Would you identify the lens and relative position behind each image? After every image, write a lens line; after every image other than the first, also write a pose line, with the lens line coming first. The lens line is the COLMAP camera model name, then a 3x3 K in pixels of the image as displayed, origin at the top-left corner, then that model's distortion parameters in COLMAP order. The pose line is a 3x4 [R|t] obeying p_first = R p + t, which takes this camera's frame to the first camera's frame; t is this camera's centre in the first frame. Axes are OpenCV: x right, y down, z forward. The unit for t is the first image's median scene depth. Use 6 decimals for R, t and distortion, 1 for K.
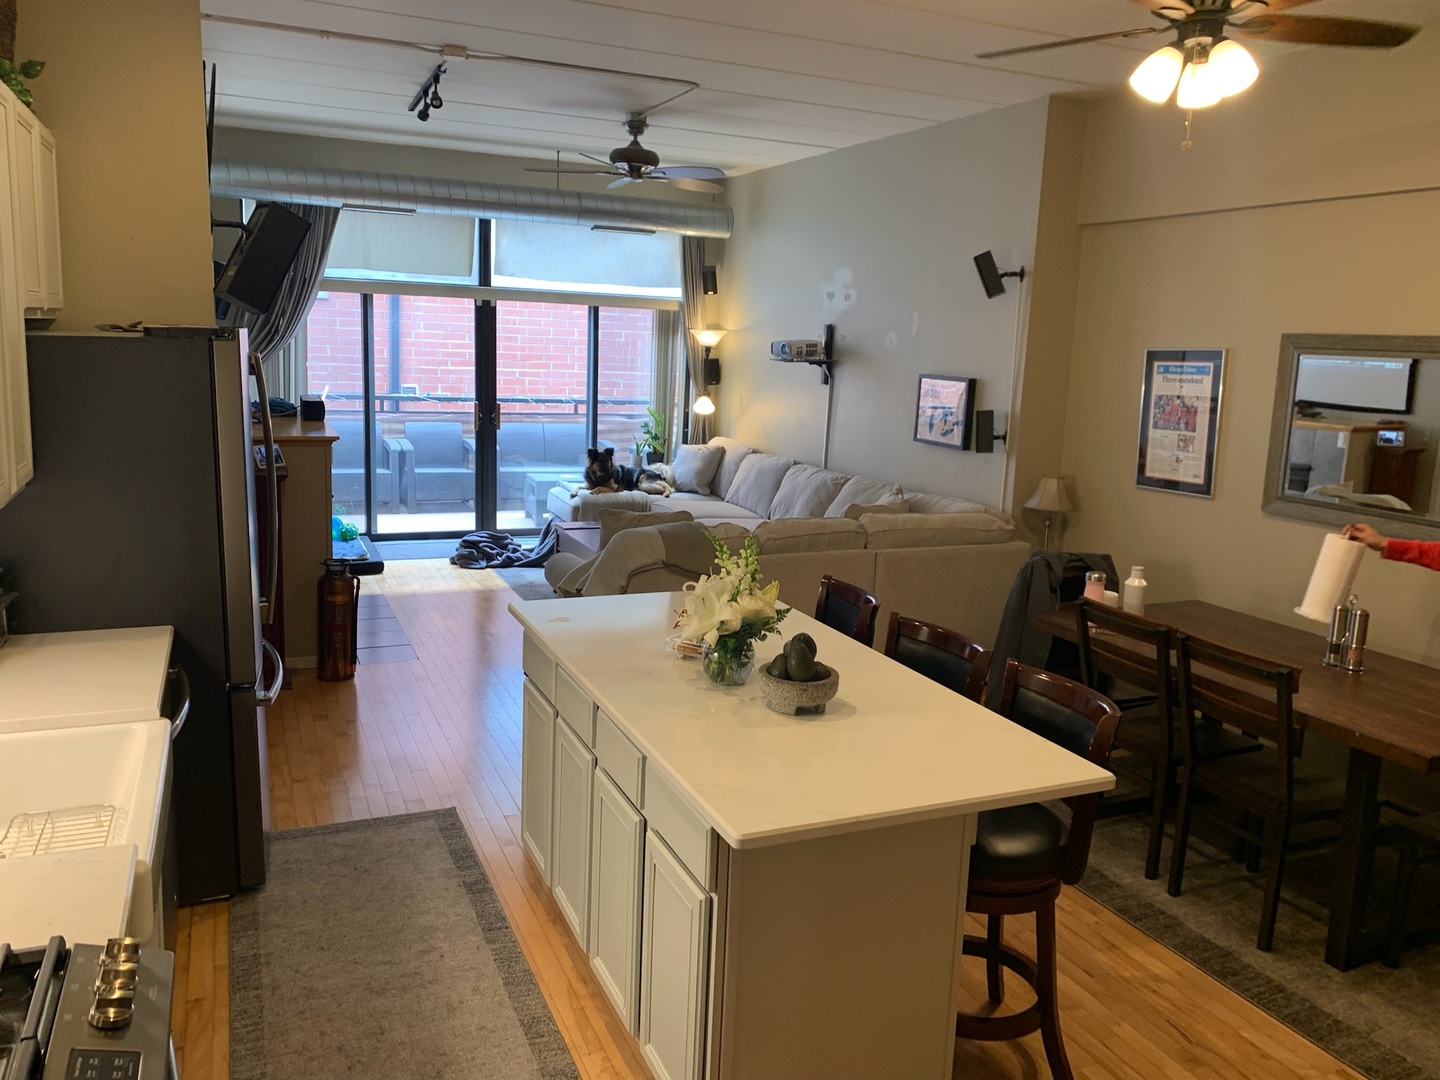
lens RADIAL K [[1093.1, 0, 720.0], [0, 1093.1, 540.0], [0, 0, 1]] dist [-0.000241, -0.002036]
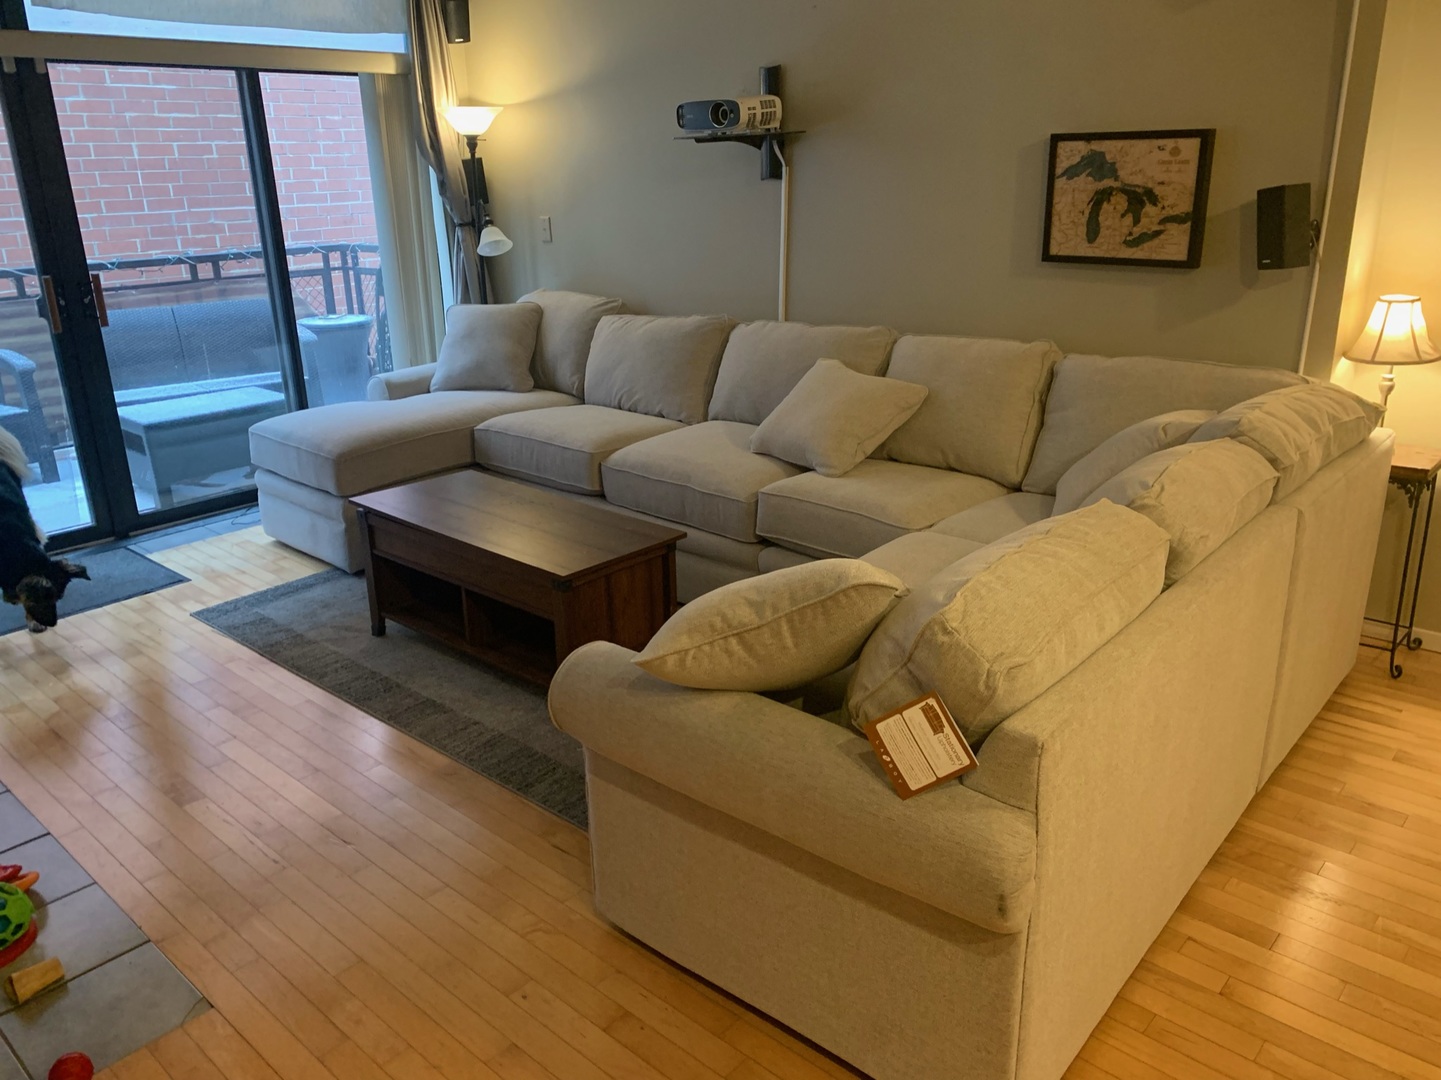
lens RADIAL K [[1093.9, 0, 720.5], [0, 1093.9, 540.0], [0, 0, 1]] dist [-0.000241, -0.002036]
pose [[0.911224, -0.203211, 0.358297, -0.140302], [0.143599, 0.971987, 0.186068, -0.057590], [-0.386071, -0.118099, 0.914878, 0.390284]]
